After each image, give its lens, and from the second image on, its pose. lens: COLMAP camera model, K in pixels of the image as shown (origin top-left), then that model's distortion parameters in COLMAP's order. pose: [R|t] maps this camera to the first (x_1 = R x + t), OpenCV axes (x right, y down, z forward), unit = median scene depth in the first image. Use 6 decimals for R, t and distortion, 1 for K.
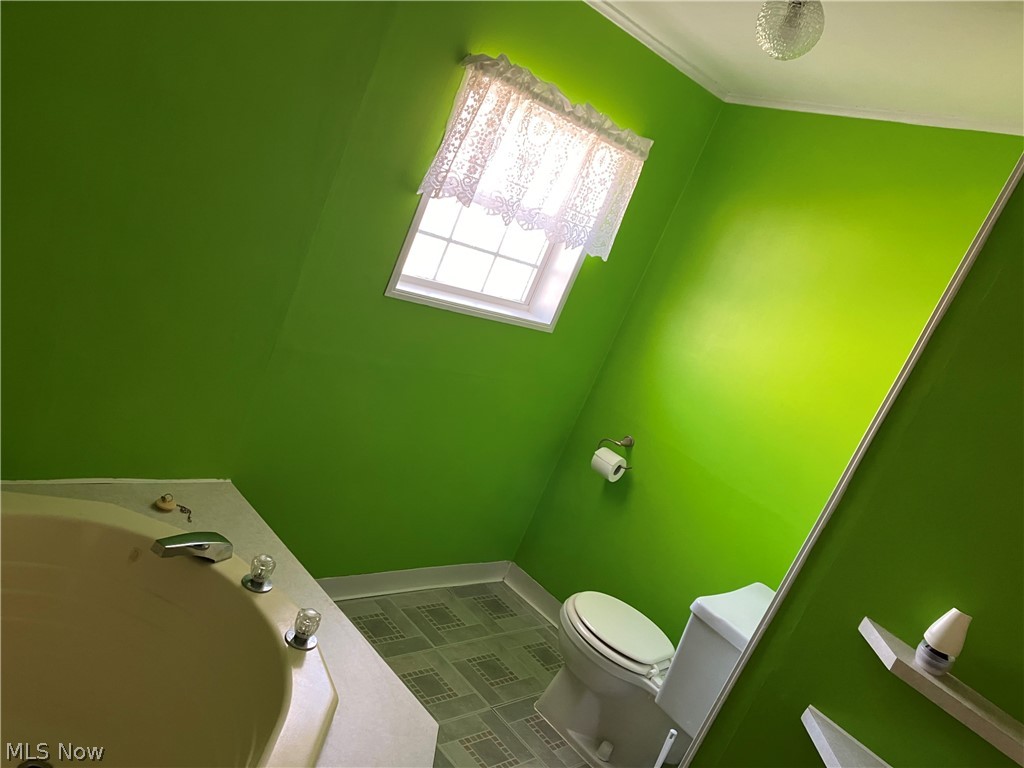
lens RADIAL K [[835.3, 0, 511.9], [0, 835.3, 383.2], [0, 0, 1]] dist [0.043281, -0.045710]
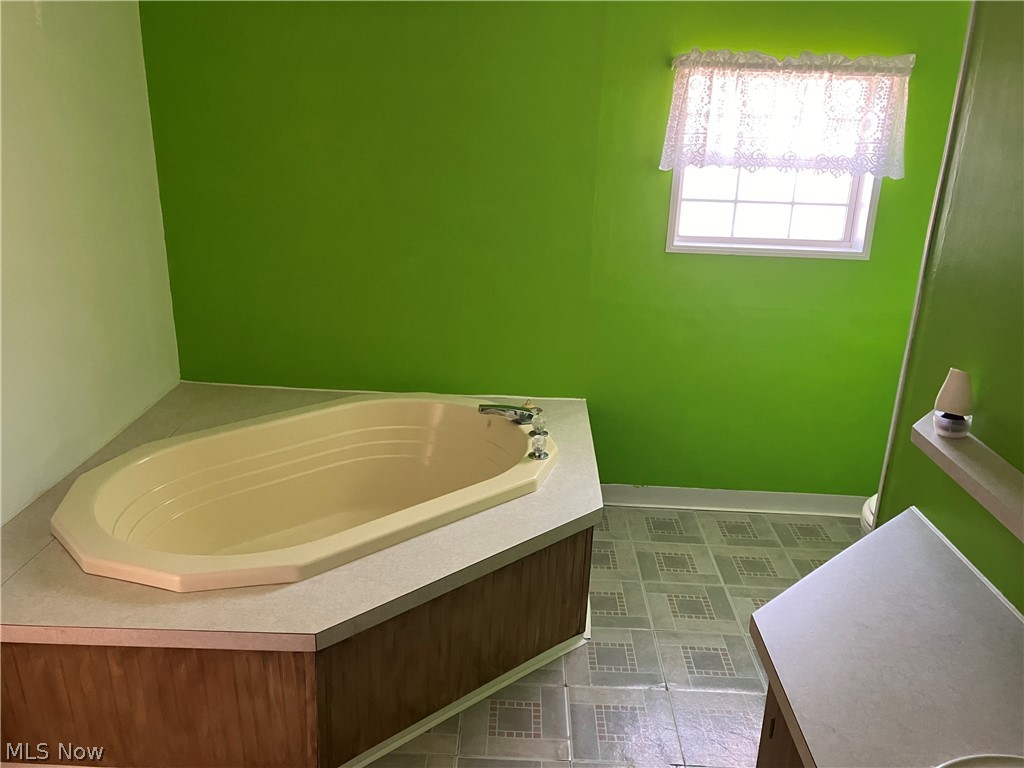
lens RADIAL K [[835.3, 0, 506.5], [0, 835.3, 383.6], [0, 0, 1]] dist [0.043281, -0.045710]
pose [[0.654070, -0.139722, -0.743418, 0.607814], [0.048044, 0.988482, -0.143511, 0.266277], [0.754906, 0.058149, 0.653249, -0.057472]]
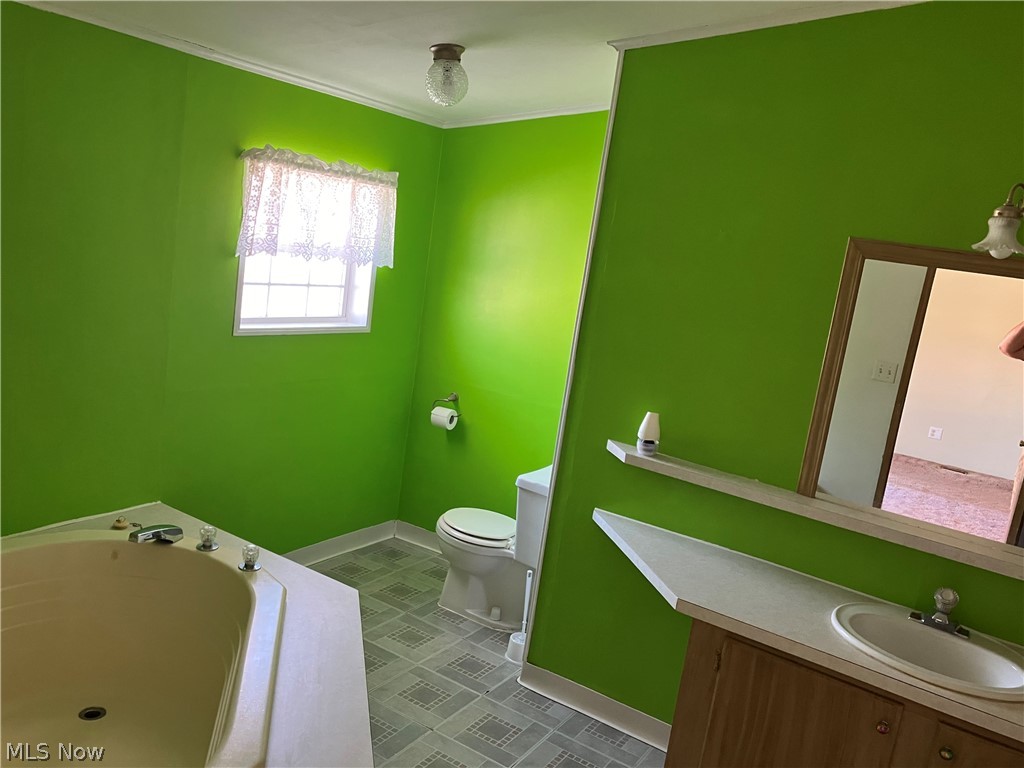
lens RADIAL K [[835.3, 0, 494.6], [0, 835.3, 378.3], [0, 0, 1]] dist [0.043281, -0.045710]
pose [[0.944720, -0.293603, 0.145952, 0.023951], [0.297564, 0.954686, -0.005590, 0.084562], [-0.137697, 0.048711, 0.989276, -0.352444]]
